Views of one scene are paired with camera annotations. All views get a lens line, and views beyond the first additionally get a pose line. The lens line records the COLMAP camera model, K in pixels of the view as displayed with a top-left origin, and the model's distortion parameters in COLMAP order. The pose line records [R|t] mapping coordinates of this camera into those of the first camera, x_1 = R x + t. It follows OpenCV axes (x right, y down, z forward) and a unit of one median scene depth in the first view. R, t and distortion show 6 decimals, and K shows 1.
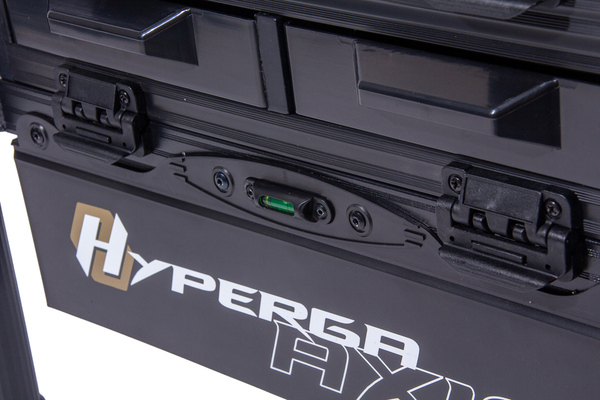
lens RADIAL K [[1593.1, 0, 300.0], [0, 1593.1, 200.0], [0, 0, 1]] dist [0.464042, 0.482953]
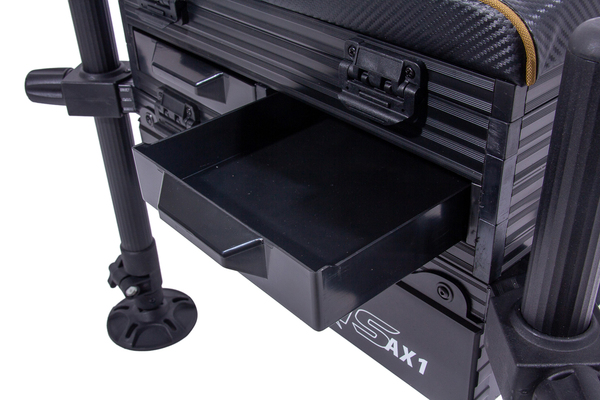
lens RADIAL K [[725.5, 0, 300.0], [0, 725.5, 200.0], [0, 0, 1]] dist [-0.012122, 0.014495]
pose [[0.993690, 0.107984, -0.030332, 0.055933], [-0.101891, 0.982106, 0.158383, -0.116026], [0.046892, -0.154293, 0.986912, 0.188418]]
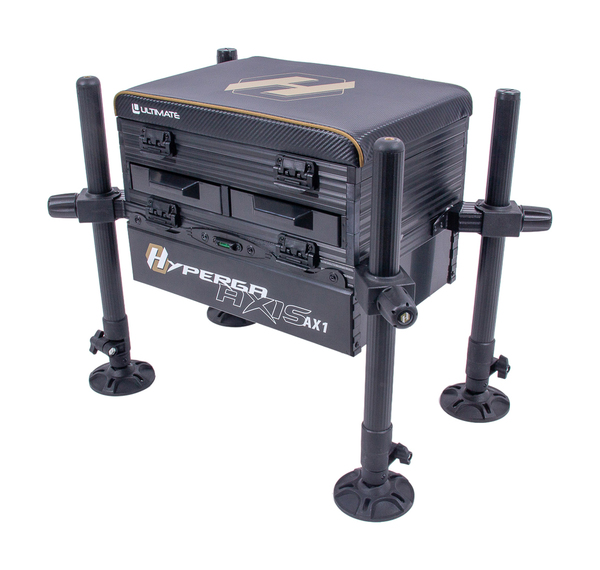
lens RADIAL K [[866.1, 0, 300.0], [0, 866.1, 285.0], [0, 0, 1]] dist [-0.126179, 0.010596]
pose [[0.988008, 0.037401, 0.149808, -0.117413], [-0.040715, 0.998988, 0.019114, 0.042649], [-0.148941, -0.024984, 0.988530, -0.703463]]
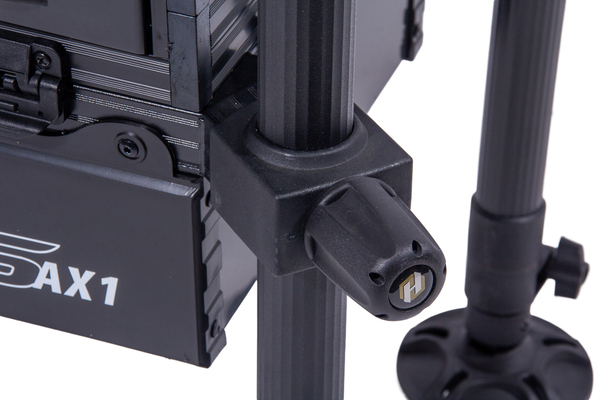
lens RADIAL K [[2072.7, 0, 300.0], [0, 2072.7, 200.0], [0, 0, 1]] dist [0.908803, 0.591064]
pose [[0.920690, -0.118554, 0.371854, -0.180279], [0.052800, 0.981825, 0.182294, -0.124618], [-0.386708, -0.148203, 0.910216, -0.288571]]
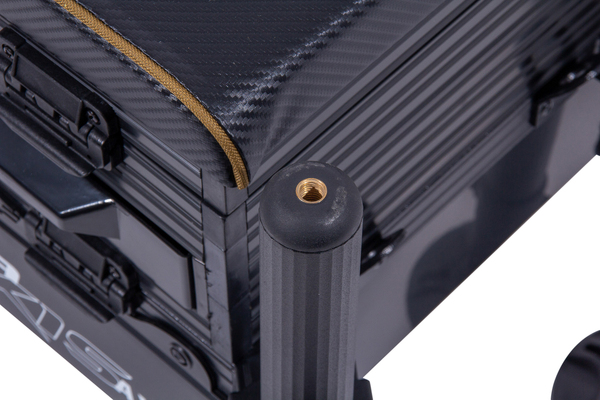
lens RADIAL K [[2072.7, 0, 300.0], [0, 2072.7, 200.0], [0, 0, 1]] dist [0.908803, 0.591064]
pose [[0.993579, 0.059780, 0.096061, 0.119457], [-0.100070, 0.860476, 0.499567, -0.670610], [-0.052794, -0.505972, 0.860933, -0.224501]]
